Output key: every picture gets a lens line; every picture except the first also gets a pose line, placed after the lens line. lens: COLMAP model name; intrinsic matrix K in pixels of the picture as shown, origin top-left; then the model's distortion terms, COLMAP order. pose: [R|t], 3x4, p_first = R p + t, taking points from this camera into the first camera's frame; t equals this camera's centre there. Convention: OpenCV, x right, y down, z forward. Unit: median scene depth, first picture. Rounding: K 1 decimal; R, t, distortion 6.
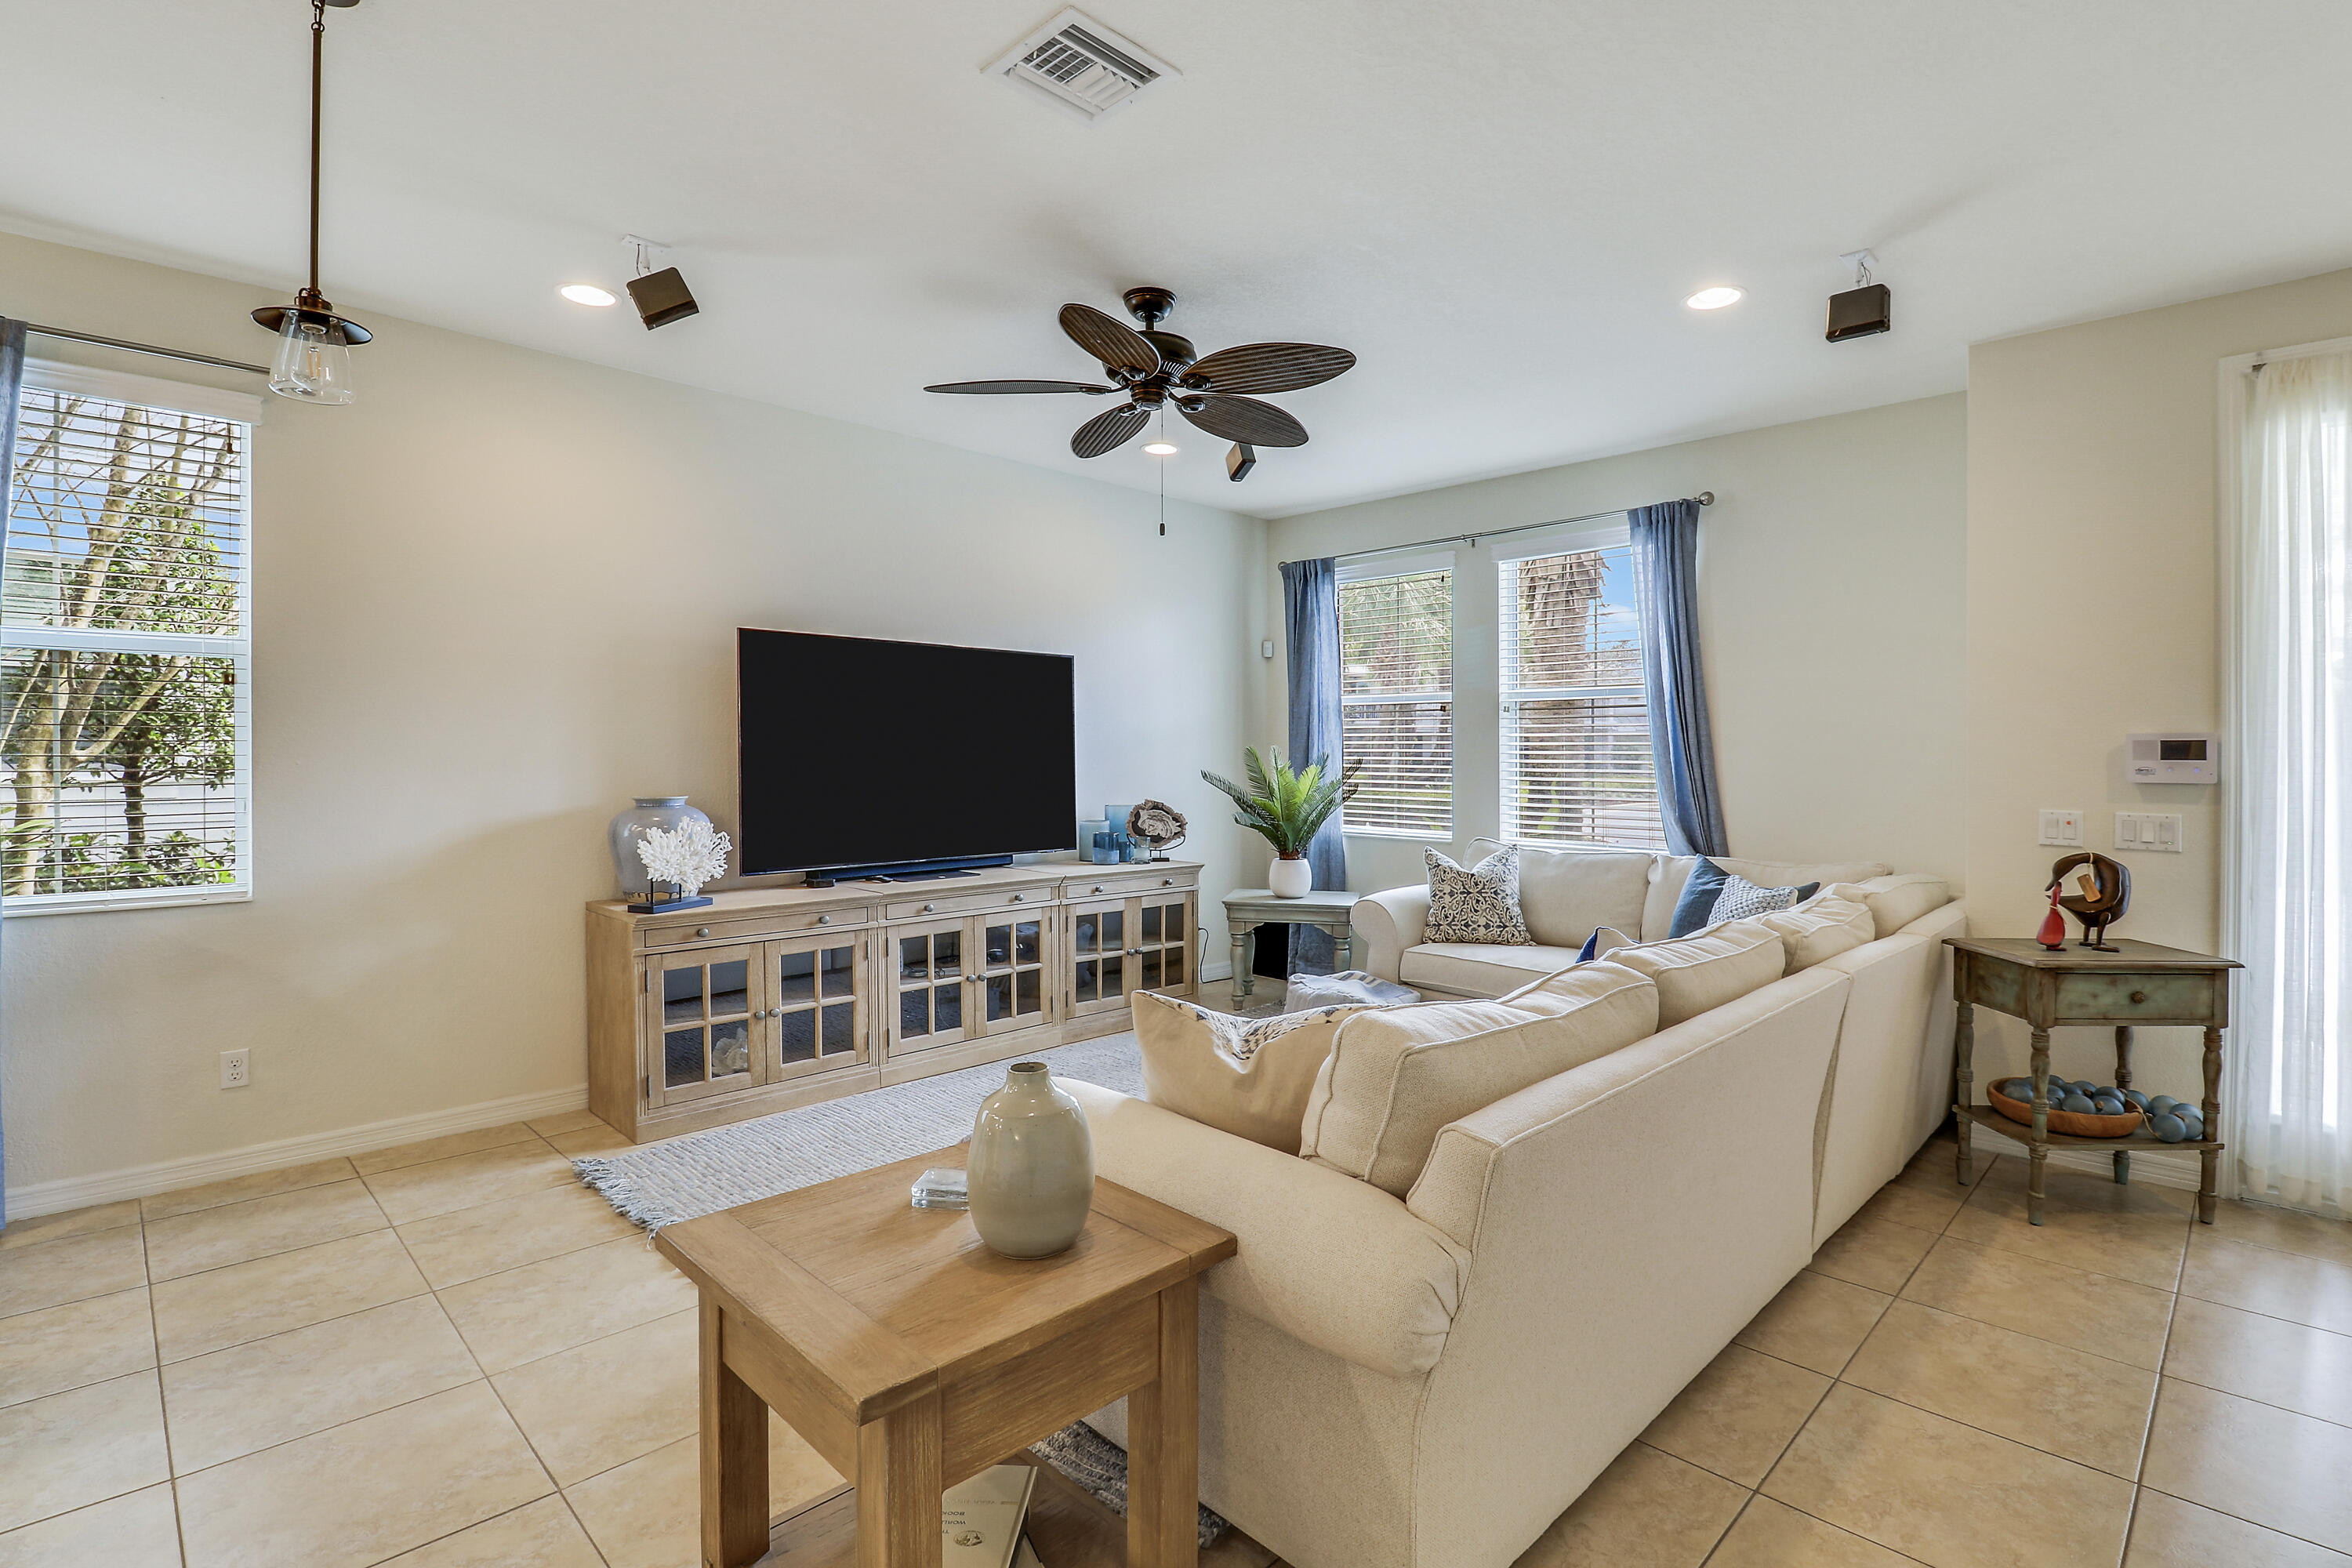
lens RADIAL K [[1106.6, 0, 1172.9], [0, 1106.6, 774.8], [0, 0, 1]] dist [-0.011272, -0.000743]
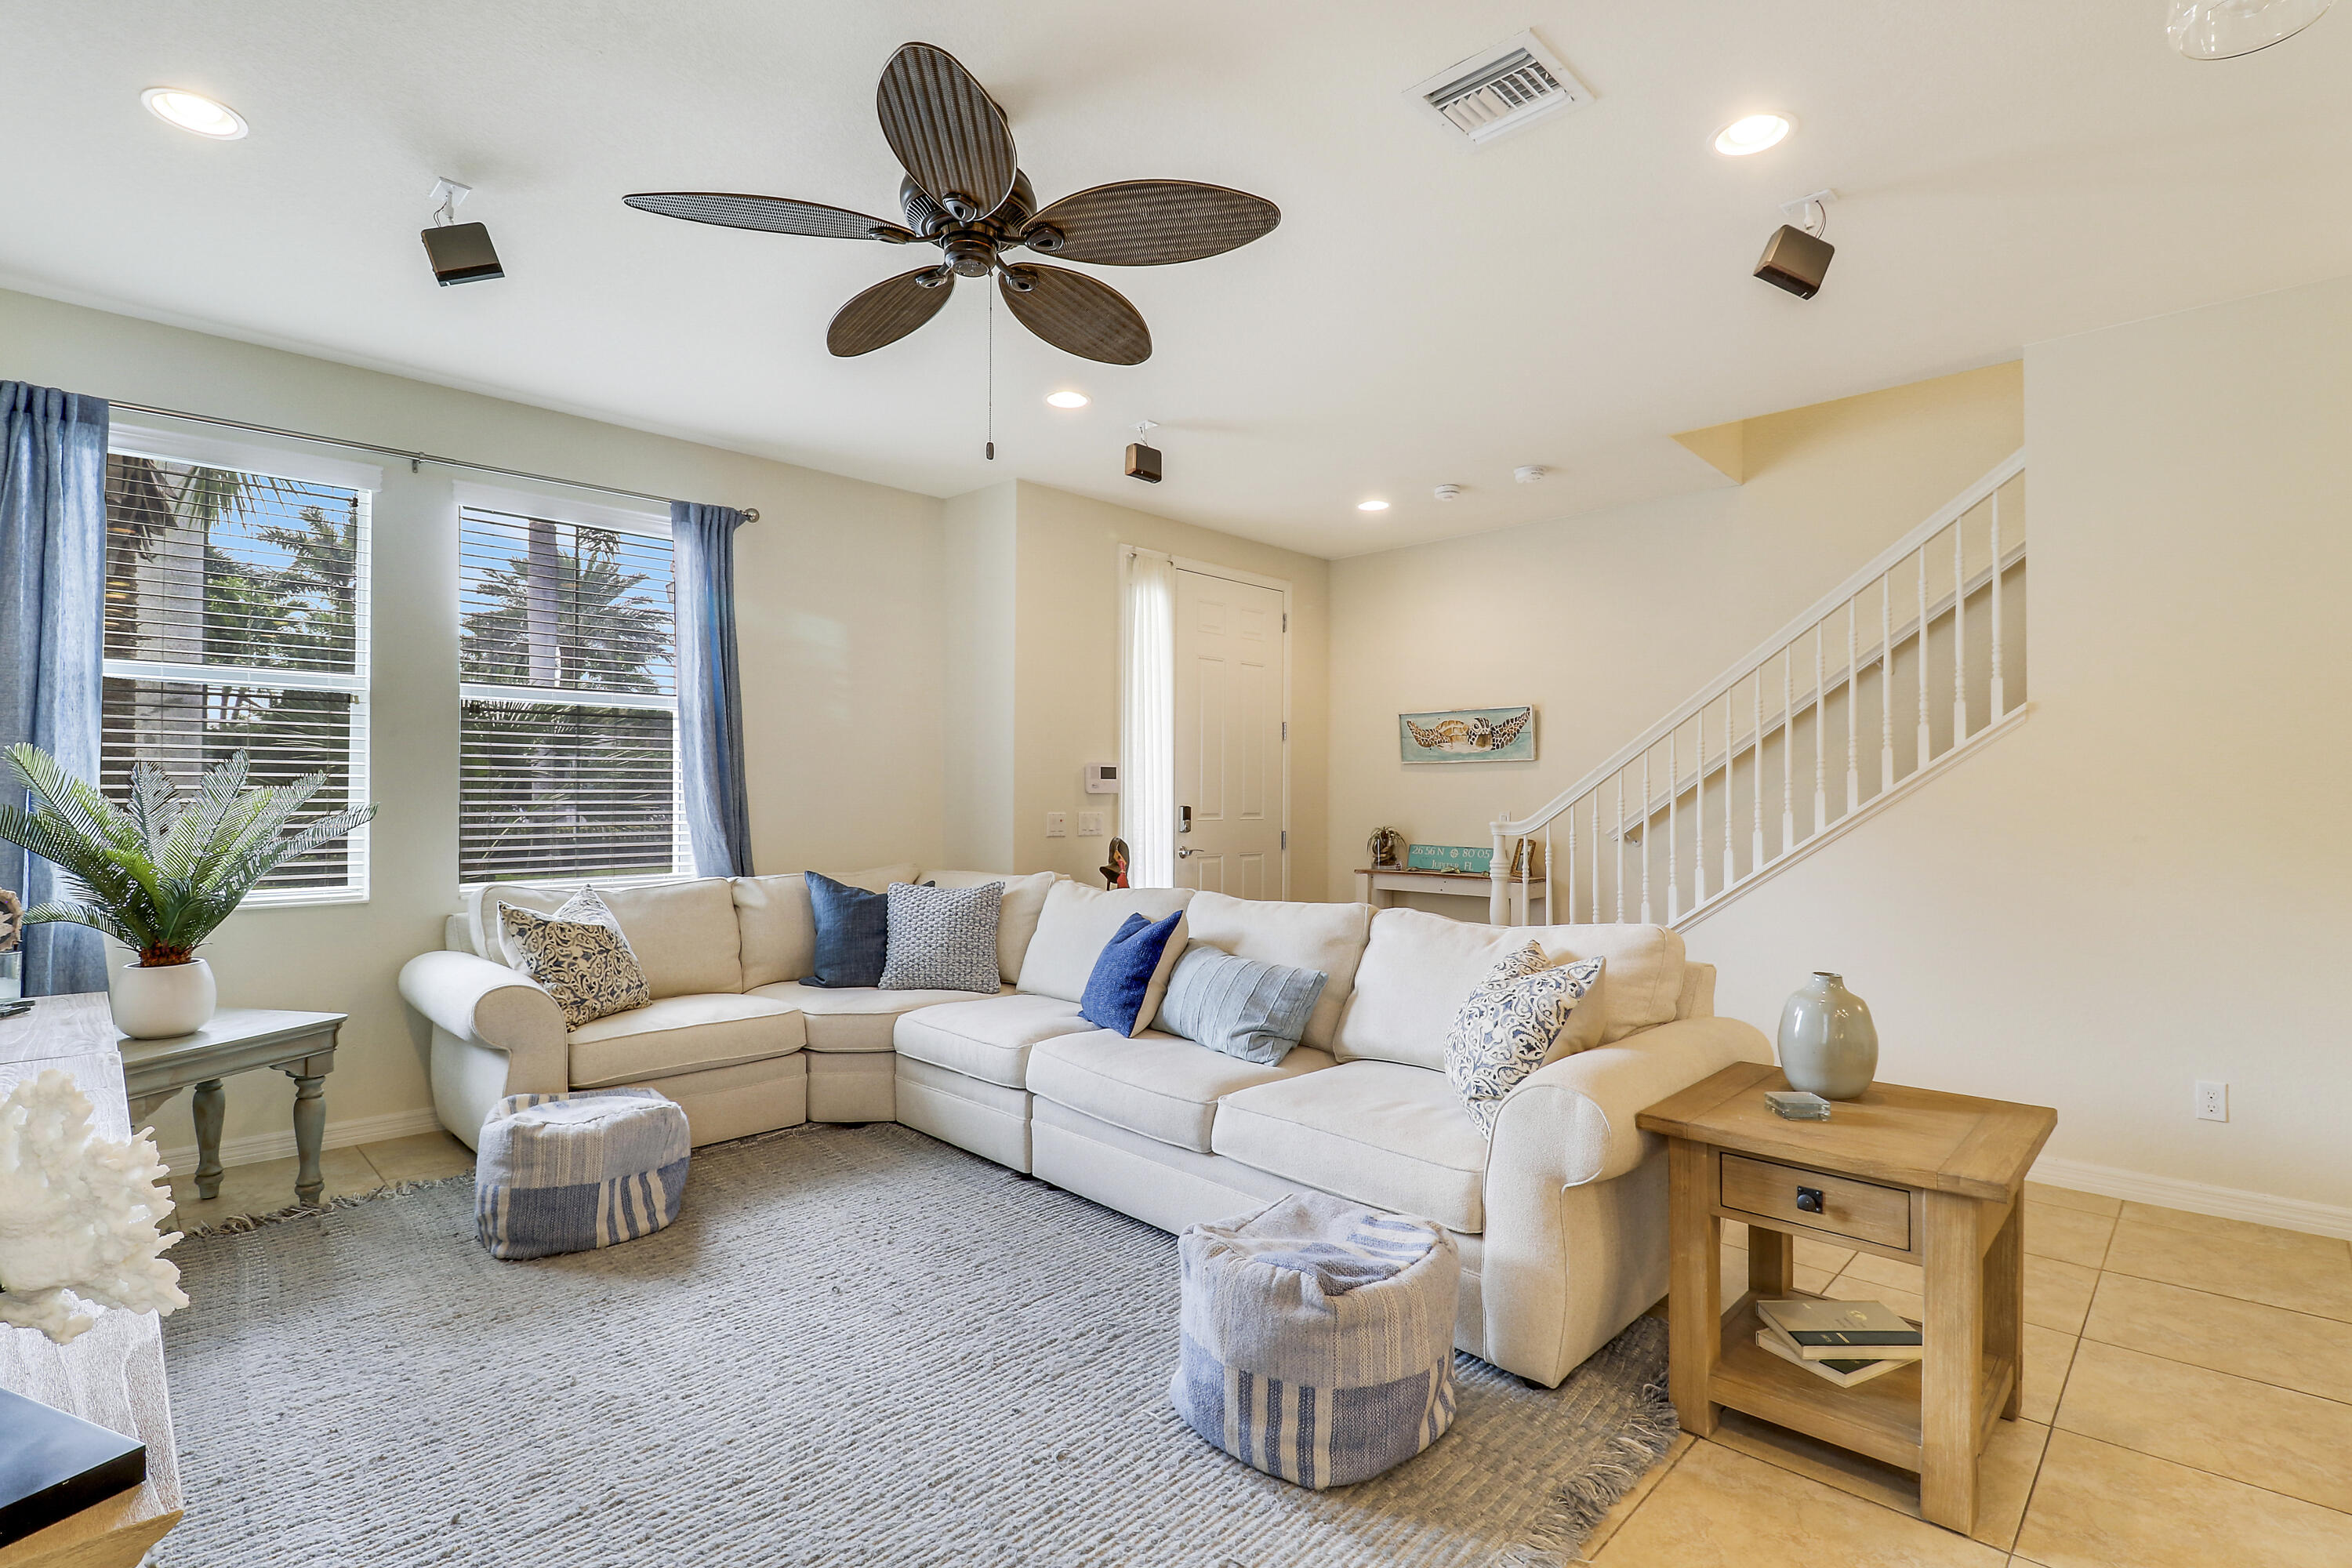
lens RADIAL K [[1106.6, 0, 1182.2], [0, 1106.6, 789.2], [0, 0, 1]] dist [-0.011272, -0.000743]
pose [[-0.022322, -0.008280, 0.999717, -0.740652], [0.010035, 0.999913, 0.008506, -0.011202], [-0.999700, 0.010222, -0.022237, 0.910246]]
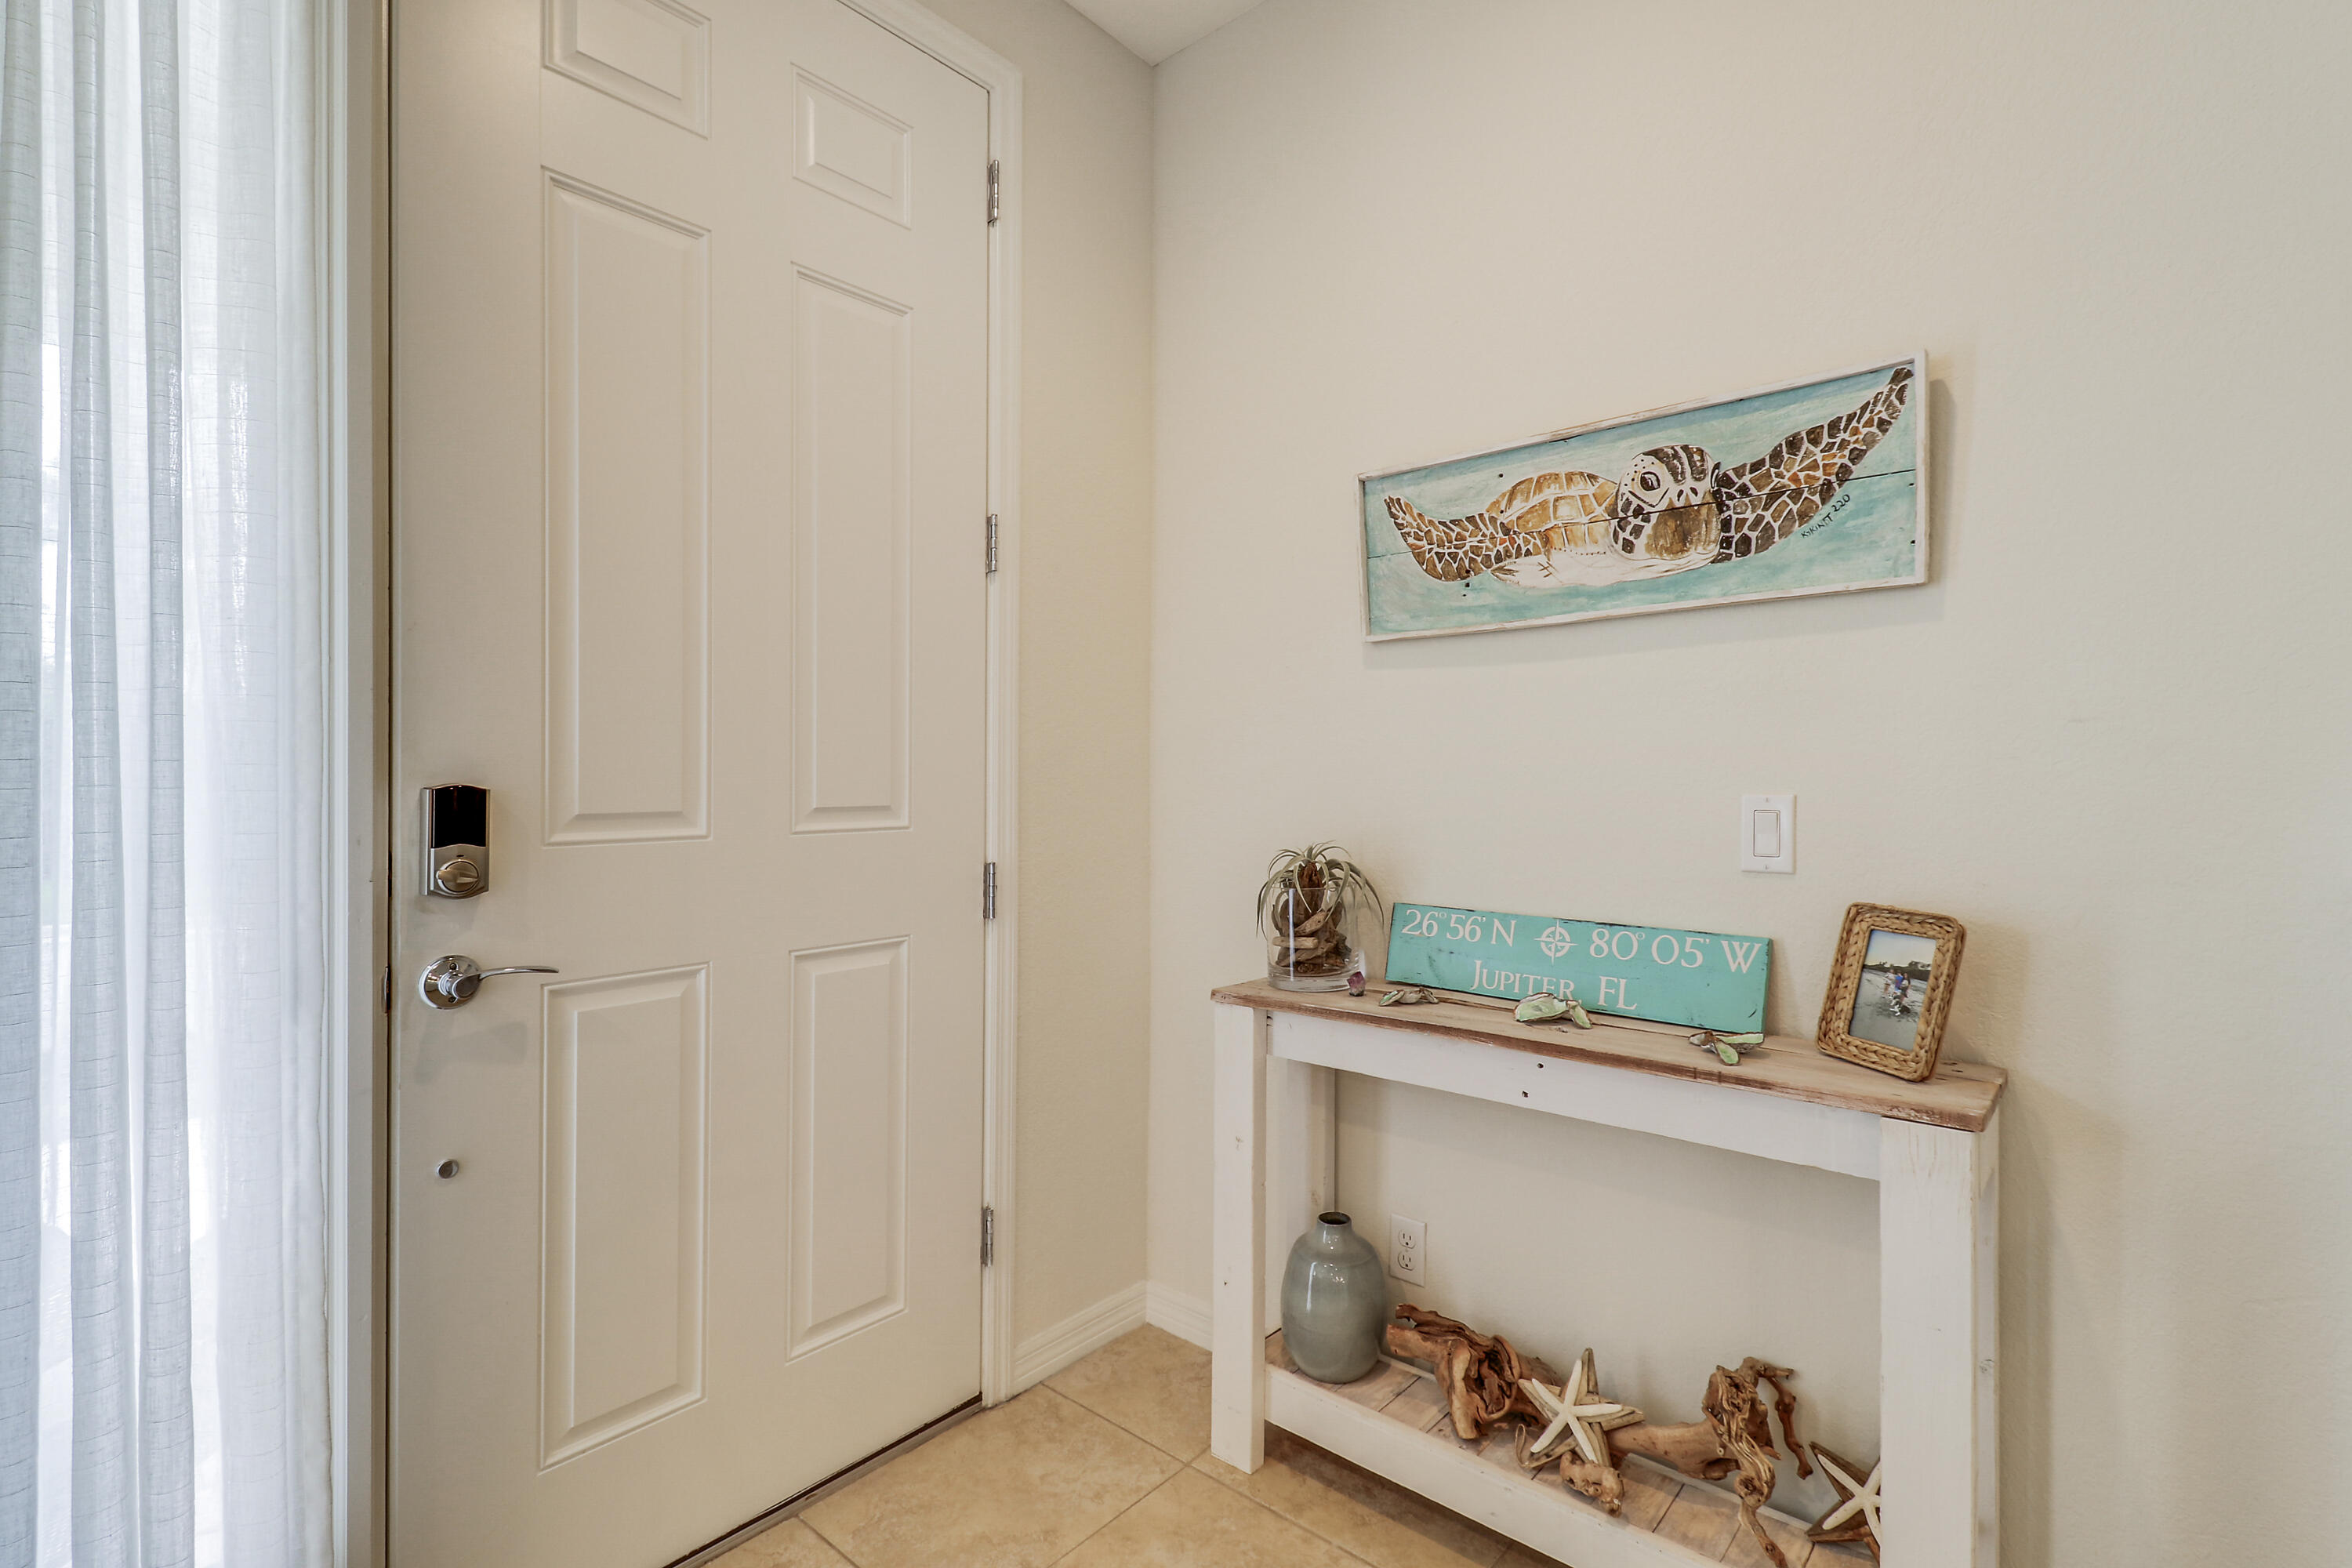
lens RADIAL K [[1102.8, 0, 1158.7], [0, 1102.8, 797.5], [0, 0, 1]] dist [-0.002440, -0.008066]
pose [[-0.064298, -0.032376, 0.997405, 0.611496], [0.014710, 0.999334, 0.033387, 0.026954], [-0.997822, 0.016819, -0.063779, 0.630945]]
